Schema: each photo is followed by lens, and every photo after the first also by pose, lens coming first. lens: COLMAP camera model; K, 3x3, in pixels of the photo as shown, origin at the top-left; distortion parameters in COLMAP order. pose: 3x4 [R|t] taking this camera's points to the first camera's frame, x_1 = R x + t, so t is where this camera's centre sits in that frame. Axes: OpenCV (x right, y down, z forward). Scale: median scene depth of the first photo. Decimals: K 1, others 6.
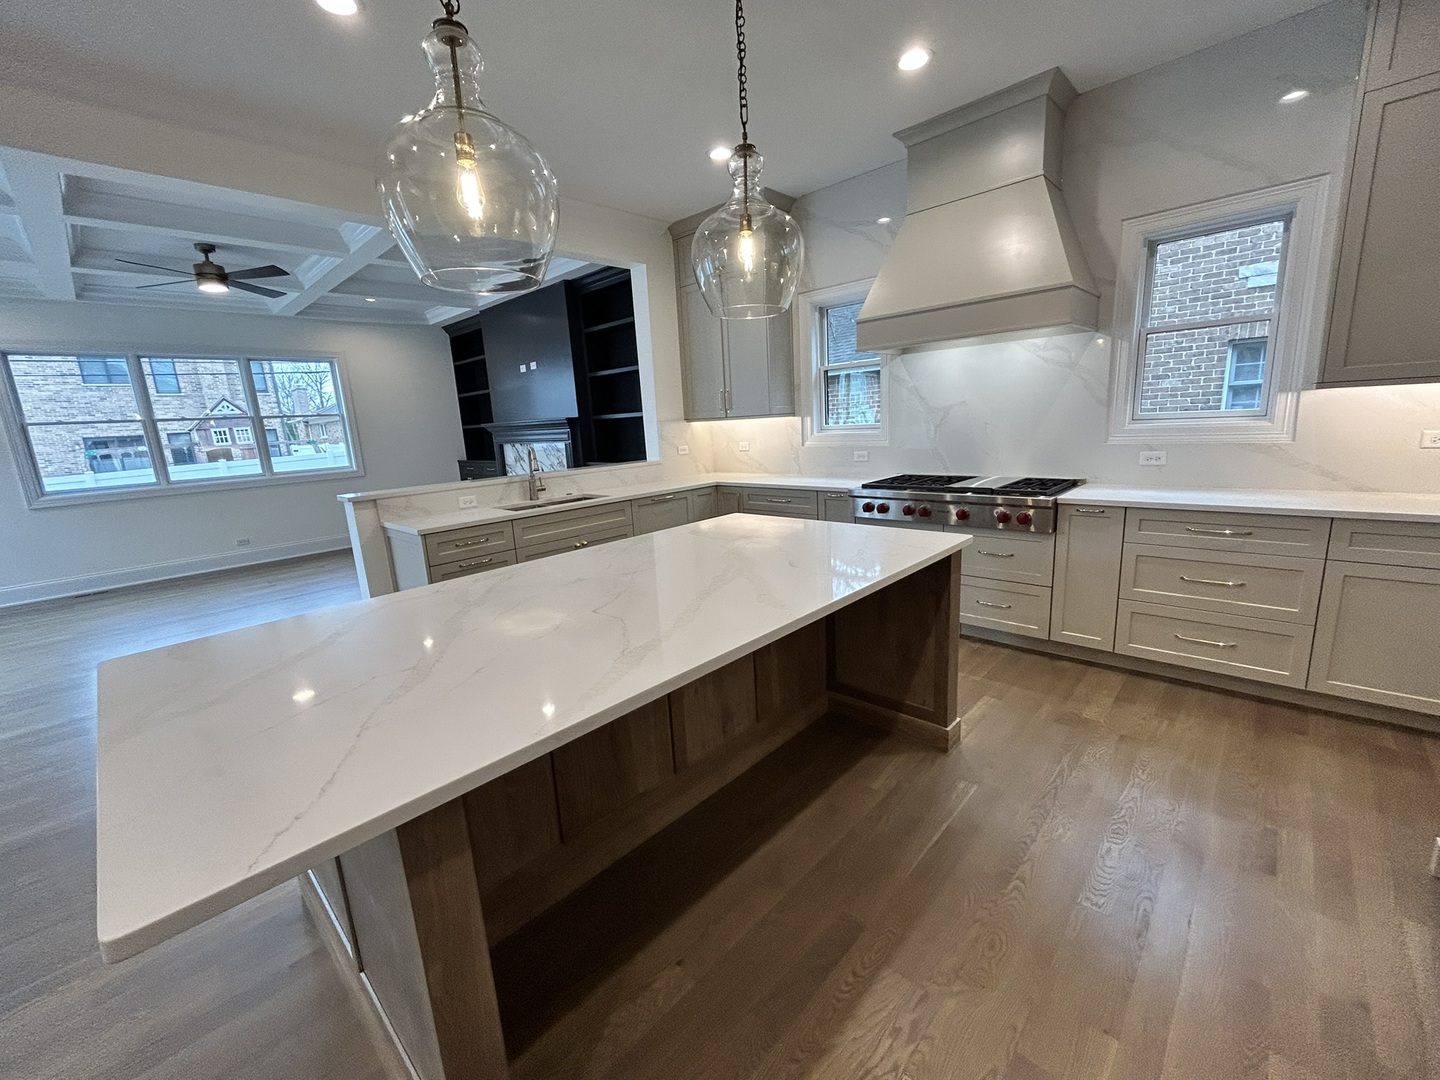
lens RADIAL K [[584.8, 0, 718.5], [0, 584.8, 540.5], [0, 0, 1]] dist [-0.000667, 0.001026]
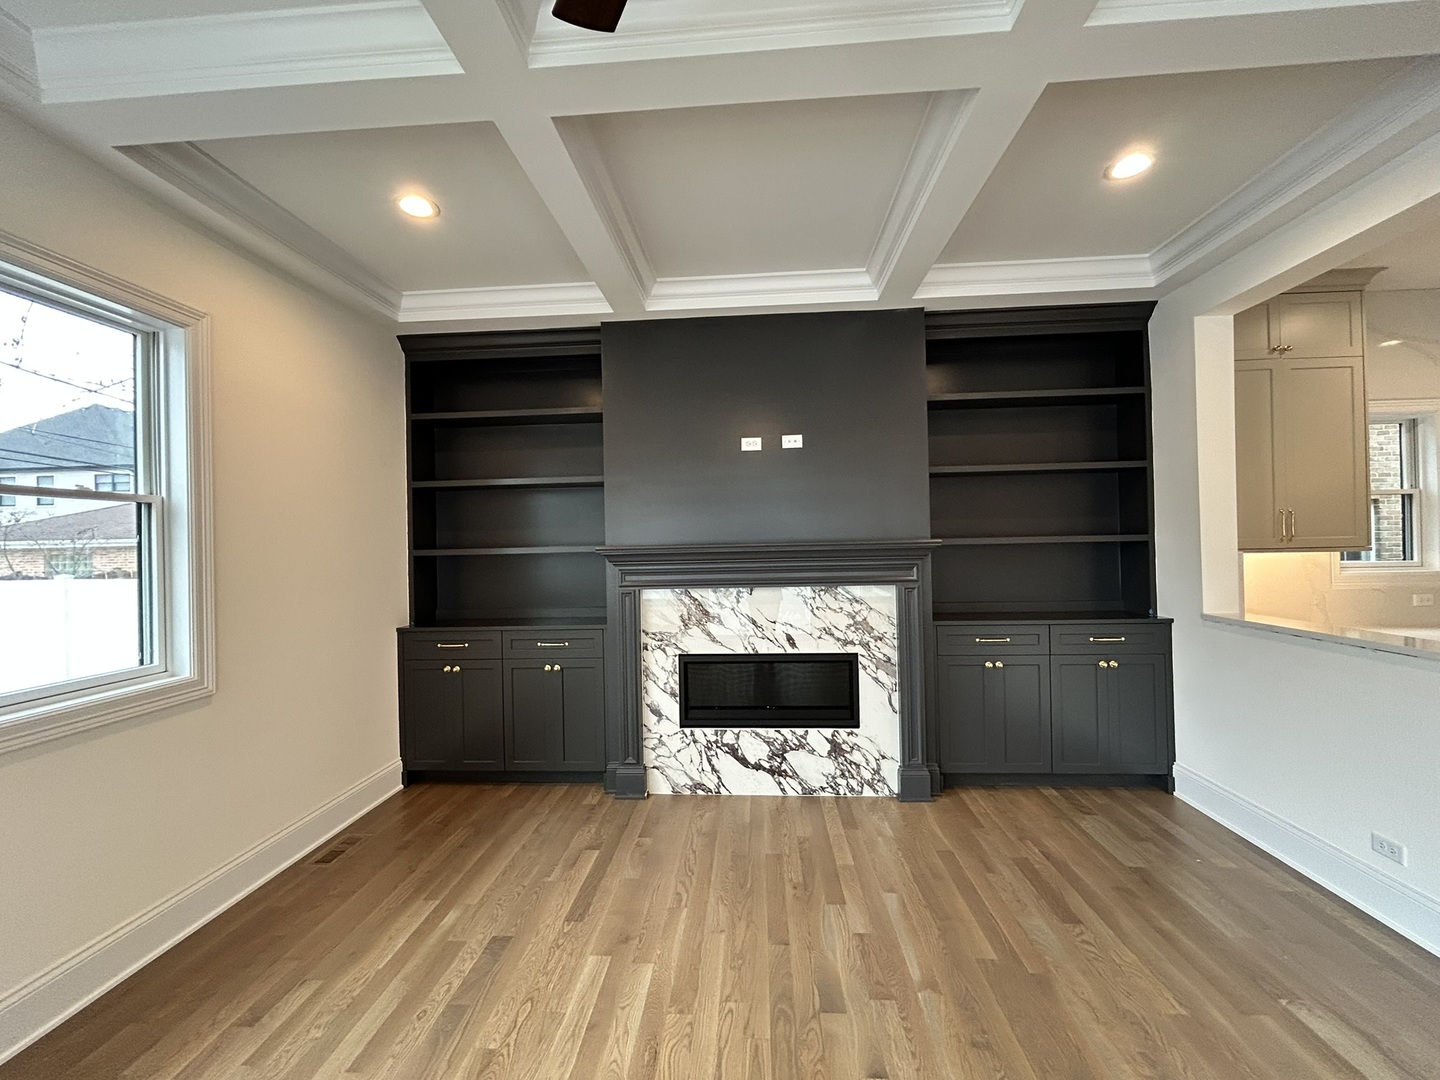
lens RADIAL K [[584.8, 0, 717.7], [0, 584.8, 539.3], [0, 0, 1]] dist [-0.000667, 0.001026]
pose [[0.769472, 0.045858, 0.637033, -0.799942], [0.108529, 0.973525, -0.201172, -0.130990], [-0.629392, 0.223933, 0.744123, 0.768103]]
